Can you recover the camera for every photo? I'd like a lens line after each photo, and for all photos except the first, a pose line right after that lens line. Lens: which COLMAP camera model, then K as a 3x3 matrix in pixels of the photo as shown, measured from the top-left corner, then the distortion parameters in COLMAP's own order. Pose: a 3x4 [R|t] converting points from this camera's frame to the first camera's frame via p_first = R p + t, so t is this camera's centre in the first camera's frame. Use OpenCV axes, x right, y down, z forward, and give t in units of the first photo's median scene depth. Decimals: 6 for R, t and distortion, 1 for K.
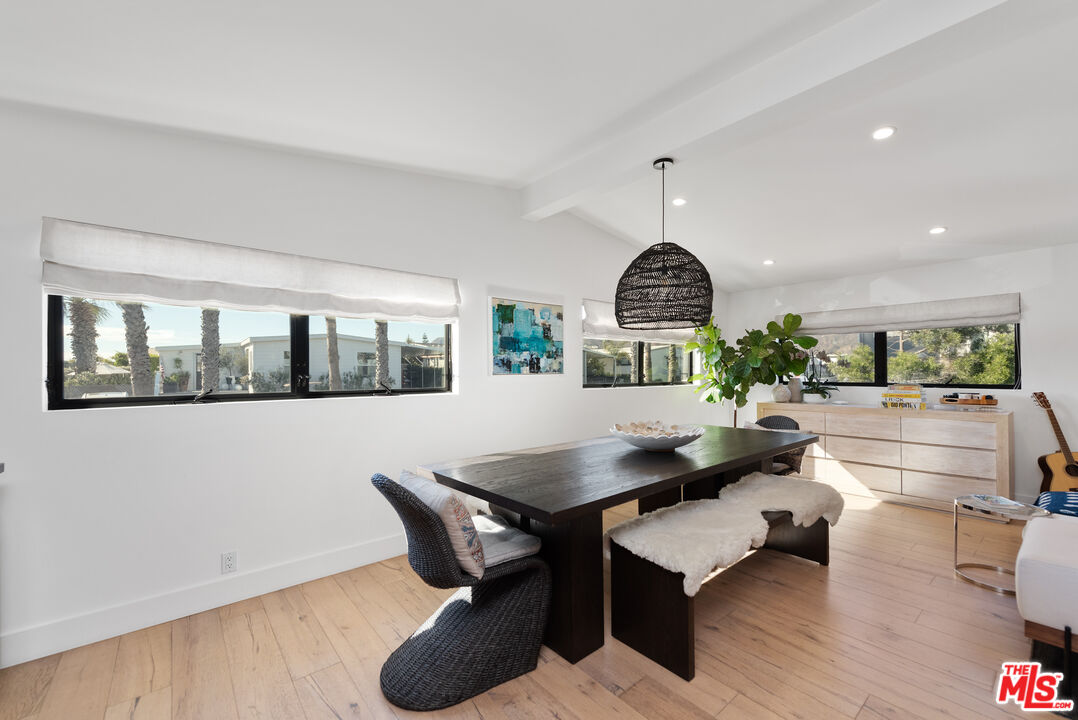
lens RADIAL K [[441.9, 0, 542.0], [0, 441.9, 371.1], [0, 0, 1]] dist [0.010341, 0.000051]
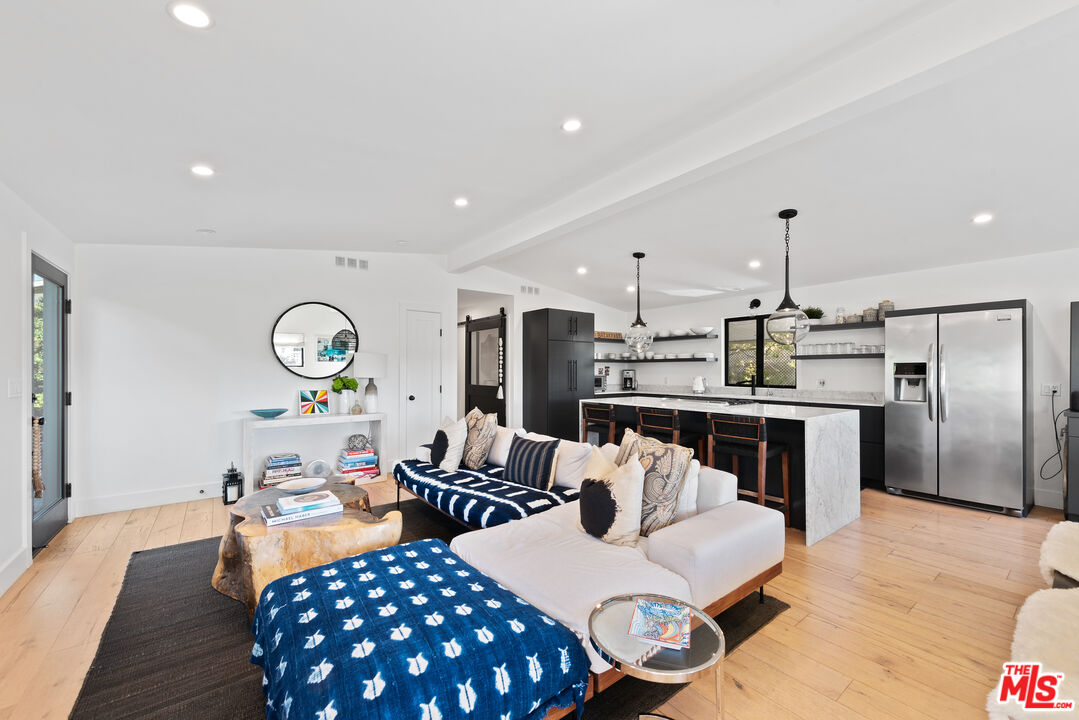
lens RADIAL K [[428.1, 0, 543.4], [0, 428.1, 369.2], [0, 0, 1]] dist [0.006200, -0.000250]
pose [[-0.999255, 0.004634, 0.038309, 0.804311], [0.004536, 0.999986, -0.002631, 0.000755], [-0.038321, -0.002455, -0.999262, 1.061063]]
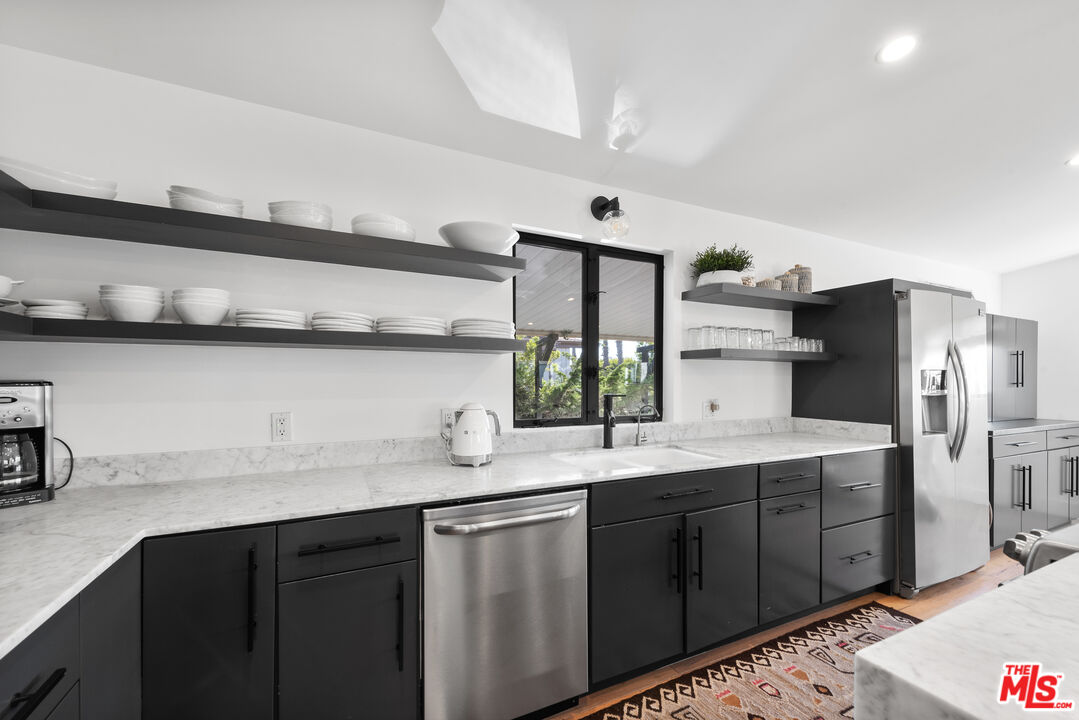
lens RADIAL K [[436.0, 0, 540.8], [0, 436.0, 380.8], [0, 0, 1]] dist [0.002794, -0.000019]
pose [[-0.243041, 0.007971, -0.969983, 0.708081], [-0.002491, 0.999958, 0.008842, -0.002173], [0.970013, 0.004565, -0.243011, -0.493085]]
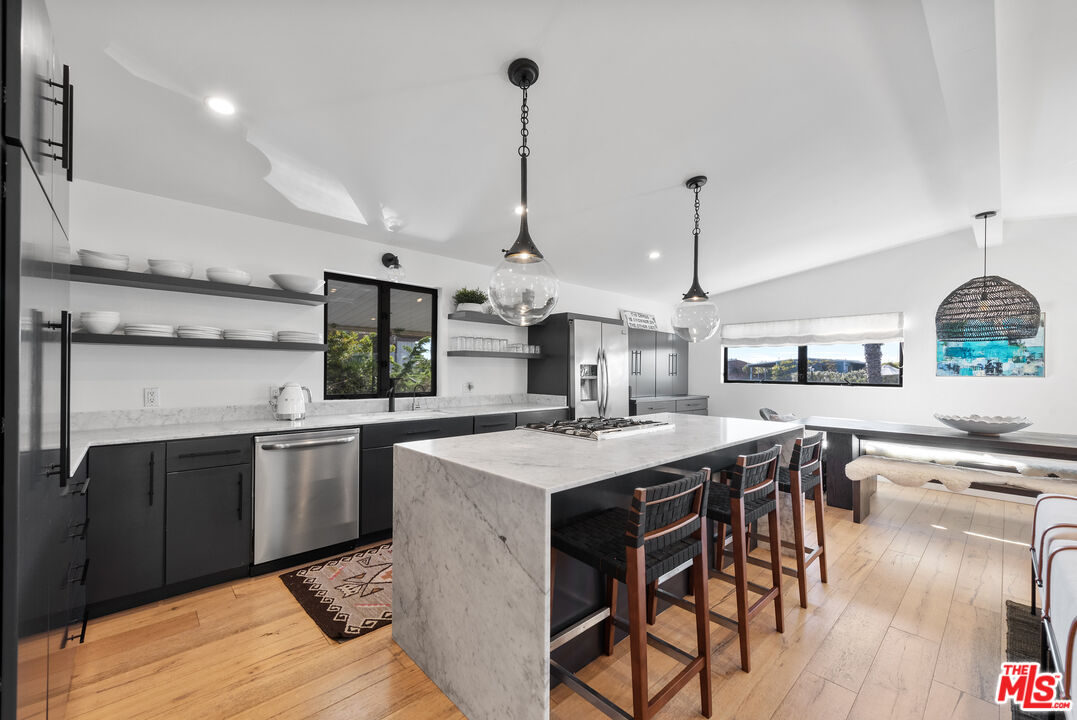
lens RADIAL K [[434.3, 0, 543.2], [0, 434.3, 369.5], [0, 0, 1]] dist [0.007505, -0.000238]
pose [[0.061927, 0.001821, -0.998079, 1.081442], [-0.009692, 0.999952, 0.001223, -0.001814], [0.998034, 0.009598, 0.061941, -0.273418]]
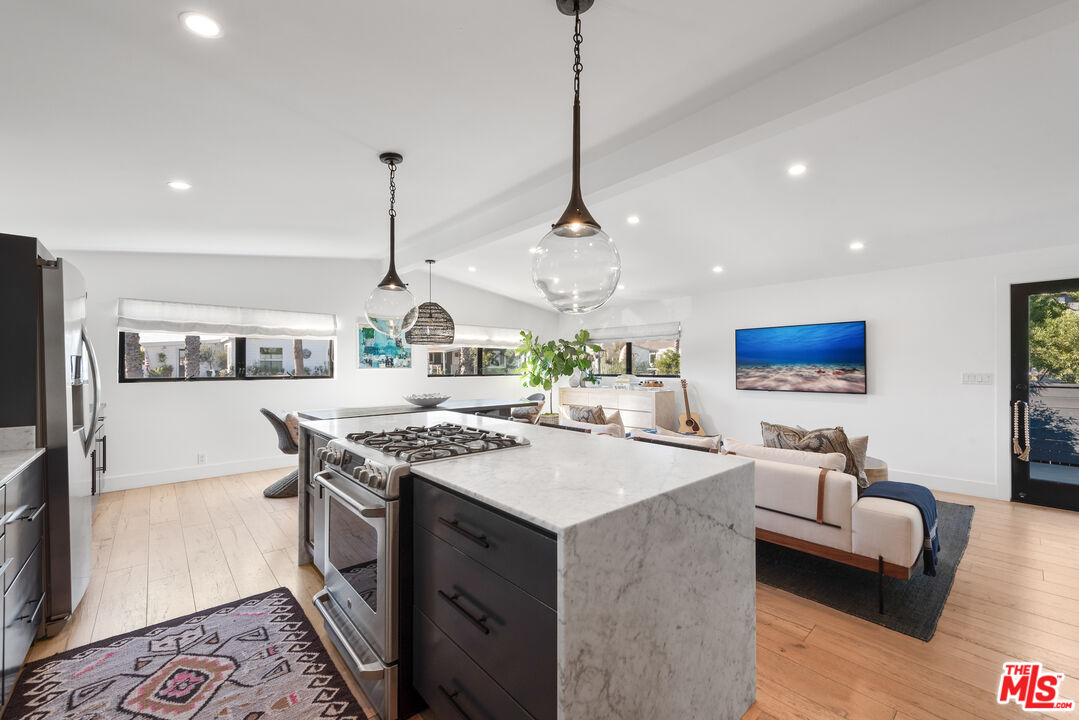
lens RADIAL K [[432.0, 0, 539.9], [0, 432.0, 363.7], [0, 0, 1]] dist [0.006259, -0.000178]
pose [[0.999373, 0.003693, 0.035225, 0.505969], [-0.003512, 0.999980, -0.005206, -0.003381], [-0.035244, 0.005079, 0.999366, -0.683490]]
